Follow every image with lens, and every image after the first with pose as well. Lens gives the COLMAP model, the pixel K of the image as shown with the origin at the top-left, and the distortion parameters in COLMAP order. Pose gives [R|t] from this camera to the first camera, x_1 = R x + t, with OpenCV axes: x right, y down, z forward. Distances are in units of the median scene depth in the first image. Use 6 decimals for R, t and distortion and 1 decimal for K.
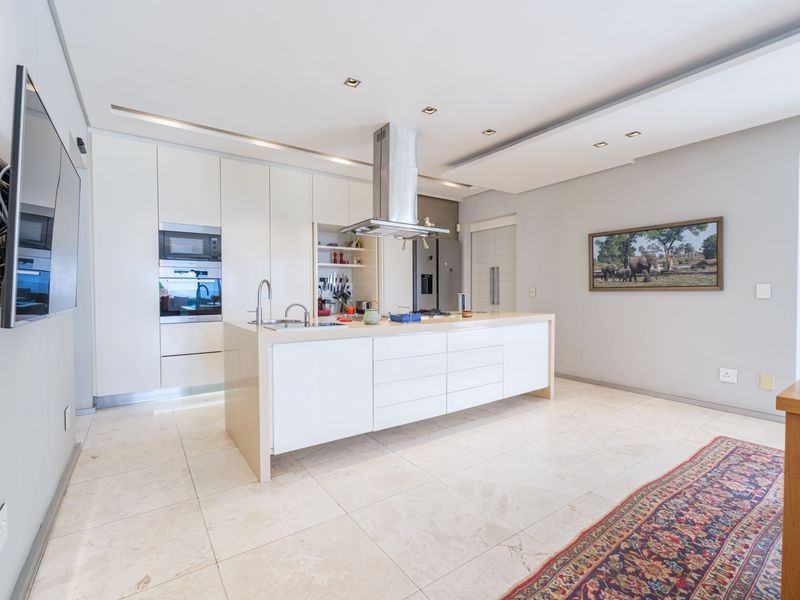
lens RADIAL K [[378.0, 0, 400.0], [0, 378.0, 300.0], [0, 0, 1]] dist [-0.001419, -0.000123]
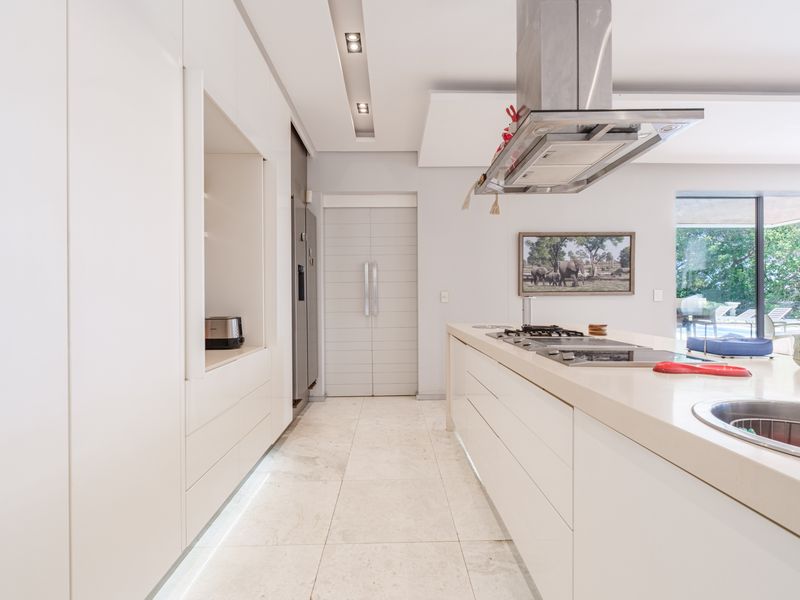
lens RADIAL K [[378.0, 0, 400.0], [0, 378.0, 300.0], [0, 0, 1]] dist [-0.001419, -0.000123]
pose [[0.552476, 0.004049, 0.833519, -0.463563], [0.022309, 0.999558, -0.019642, -0.002141], [-0.833230, 0.029447, 0.552141, 0.841654]]
